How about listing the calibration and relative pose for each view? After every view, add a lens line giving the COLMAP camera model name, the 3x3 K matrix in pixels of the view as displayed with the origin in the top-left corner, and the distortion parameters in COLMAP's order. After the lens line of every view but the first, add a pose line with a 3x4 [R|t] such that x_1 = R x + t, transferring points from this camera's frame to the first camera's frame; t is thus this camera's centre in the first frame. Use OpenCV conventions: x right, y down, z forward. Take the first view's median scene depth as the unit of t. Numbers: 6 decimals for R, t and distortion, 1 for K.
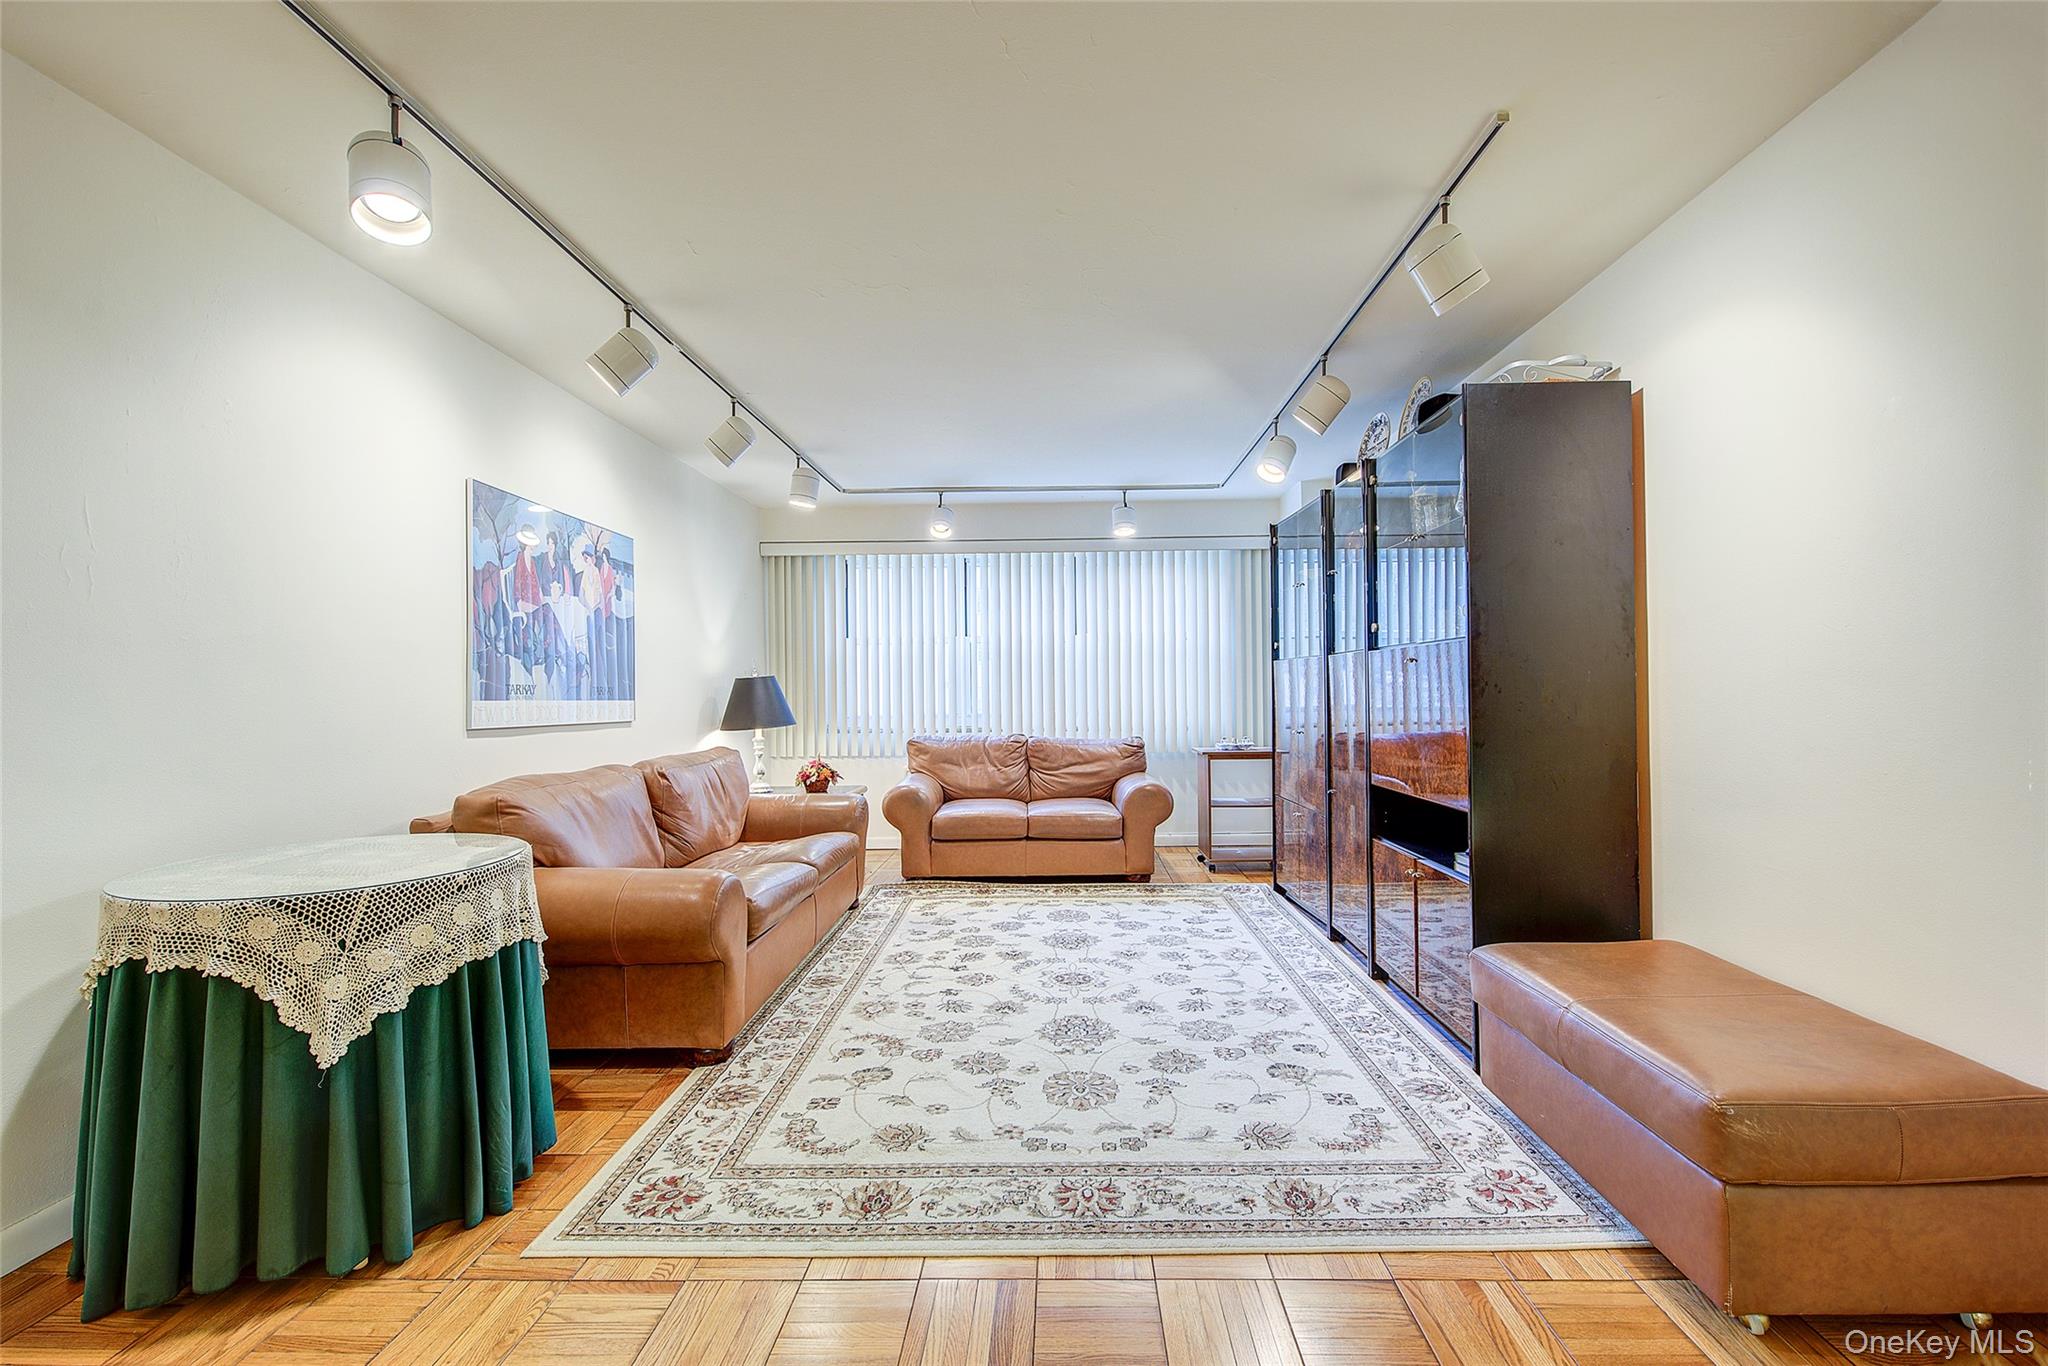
lens RADIAL K [[870.0, 0, 1037.8], [0, 870.0, 683.5], [0, 0, 1]] dist [0.015380, -0.001712]
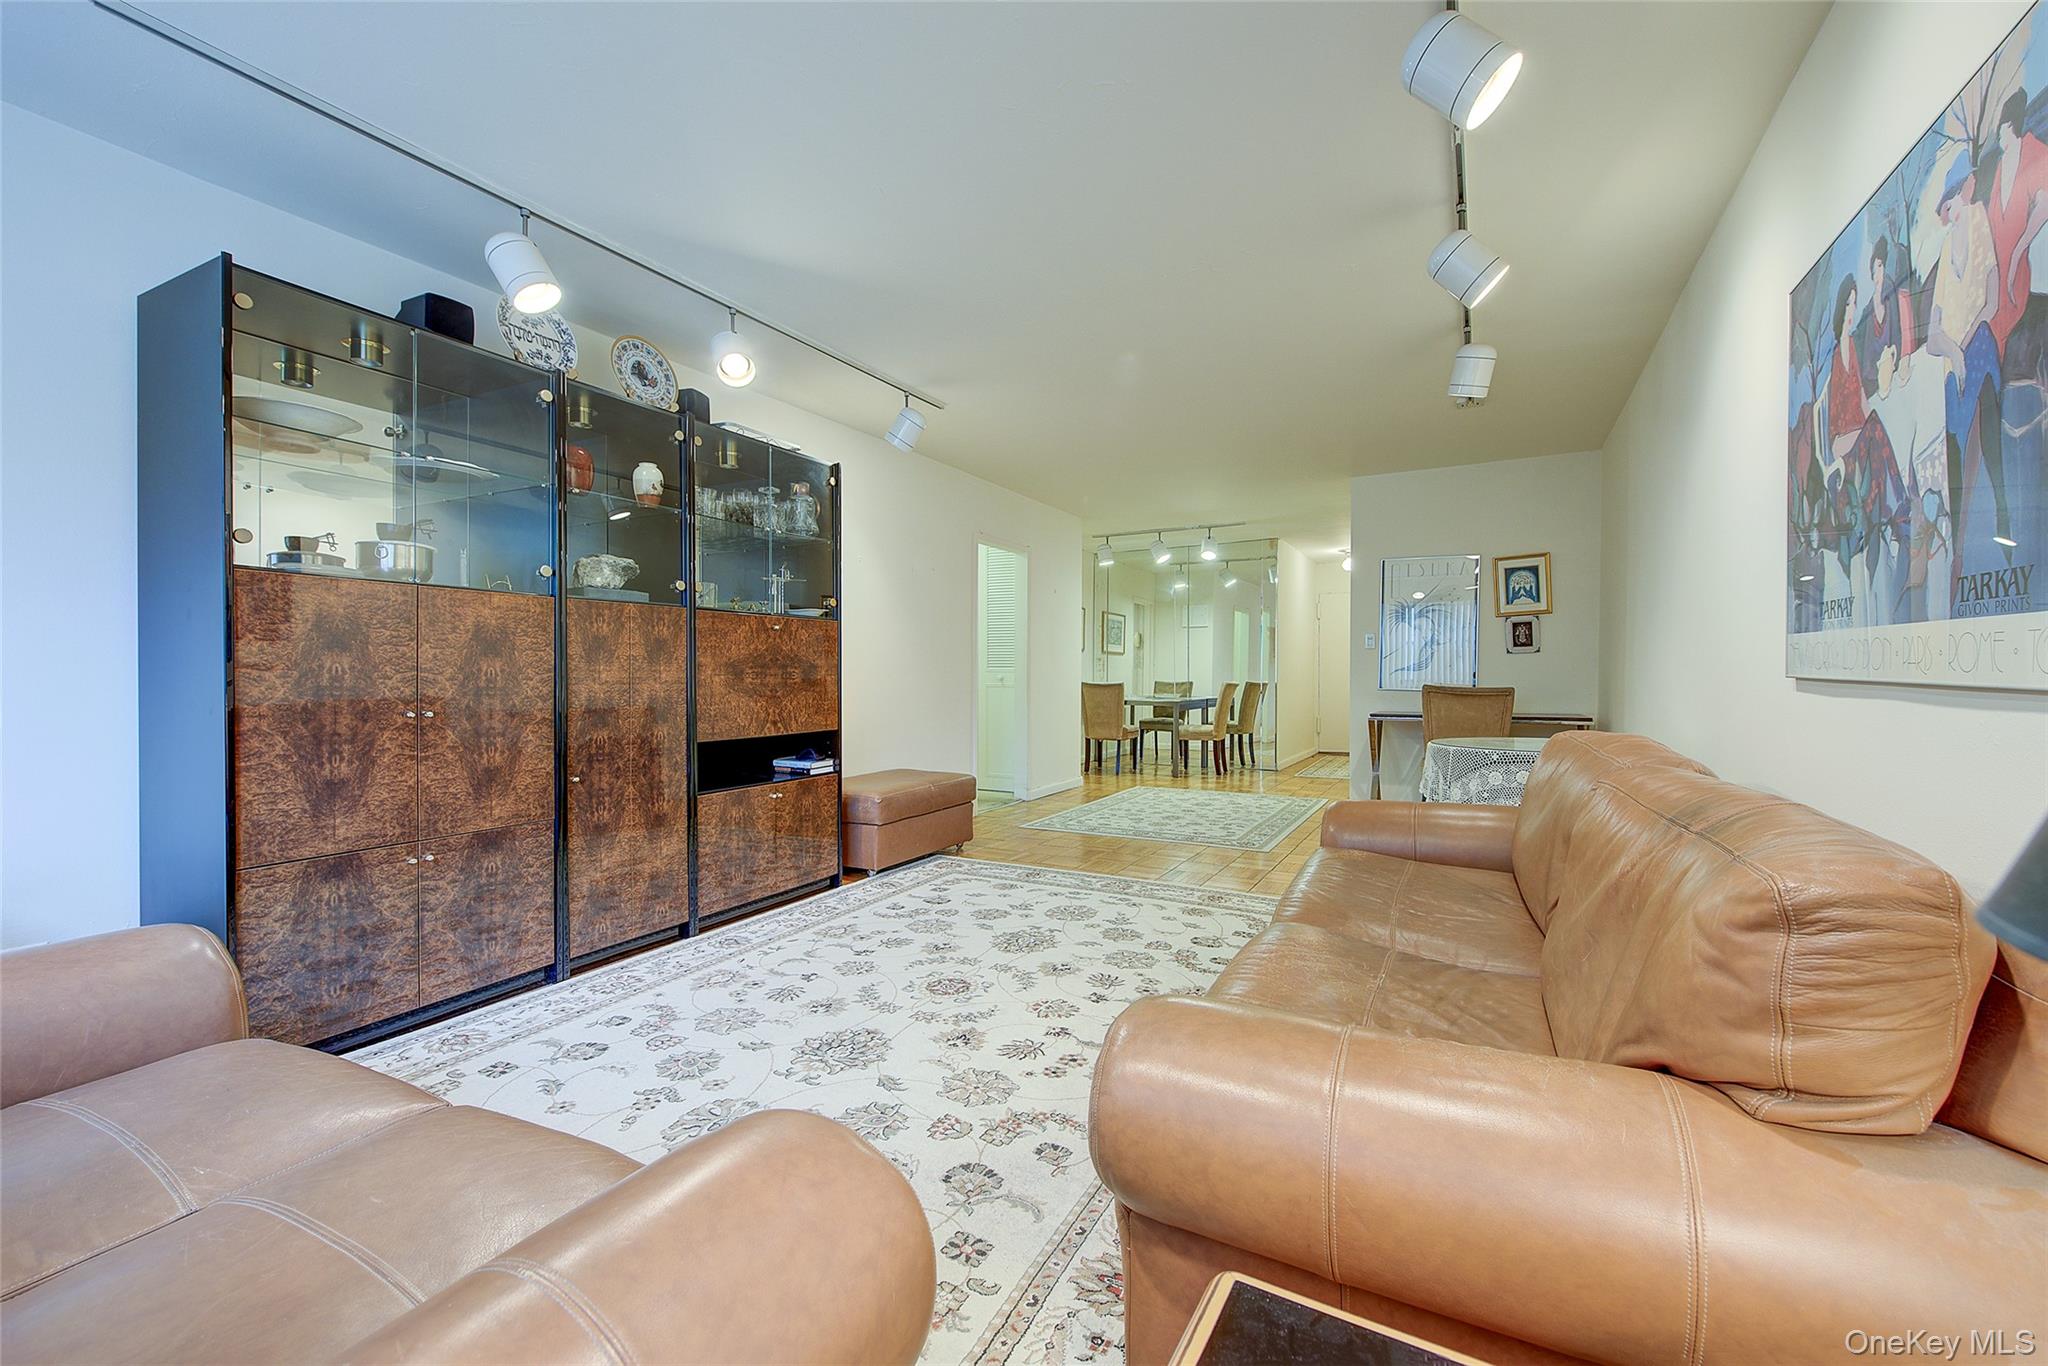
lens RADIAL K [[870.0, 0, 1054.2], [0, 870.0, 667.5], [0, 0, 1]] dist [0.015380, -0.001712]
pose [[-0.905710, 0.010513, 0.423768, -0.527551], [0.006986, 0.999927, -0.009876, 0.057911], [-0.423841, -0.005984, -0.905717, 2.230451]]
